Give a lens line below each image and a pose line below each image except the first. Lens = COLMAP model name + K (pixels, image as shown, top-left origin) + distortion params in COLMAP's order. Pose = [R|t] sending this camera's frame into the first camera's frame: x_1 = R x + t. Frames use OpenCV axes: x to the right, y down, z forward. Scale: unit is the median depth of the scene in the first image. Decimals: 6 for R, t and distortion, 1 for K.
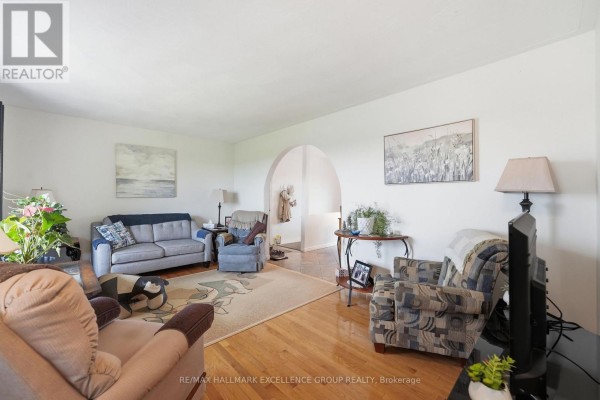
lens RADIAL K [[249.8, 0, 299.8], [0, 249.8, 196.5], [0, 0, 1]] dist [-0.000047, 0.000173]
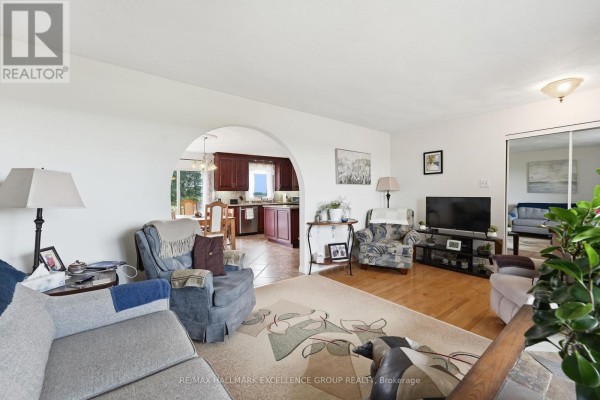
lens RADIAL K [[249.8, 0, 299.8], [0, 249.8, 196.5], [0, 0, 1]] dist [-0.000047, 0.000173]
pose [[0.098441, -0.007030, 0.995118, -0.765933], [0.005351, 0.999964, 0.006534, 0.010315], [-0.995129, 0.004682, 0.098475, 0.764399]]
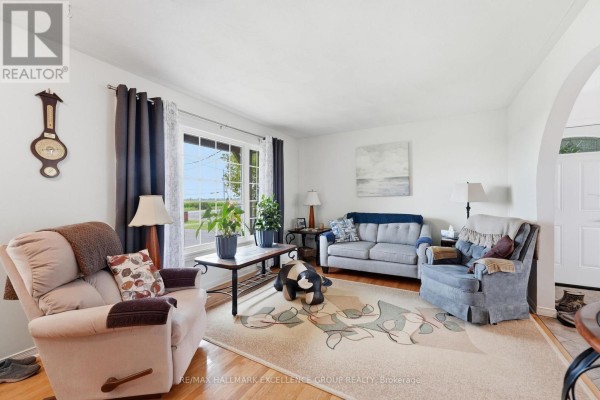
lens RADIAL K [[249.8, 0, 299.8], [0, 249.8, 196.5], [0, 0, 1]] dist [-0.000047, 0.000173]
pose [[0.282335, -0.019421, -0.959119, 0.252335], [0.010792, 0.999796, -0.017068, 0.019395], [0.959255, -0.005532, 0.282487, 0.445649]]
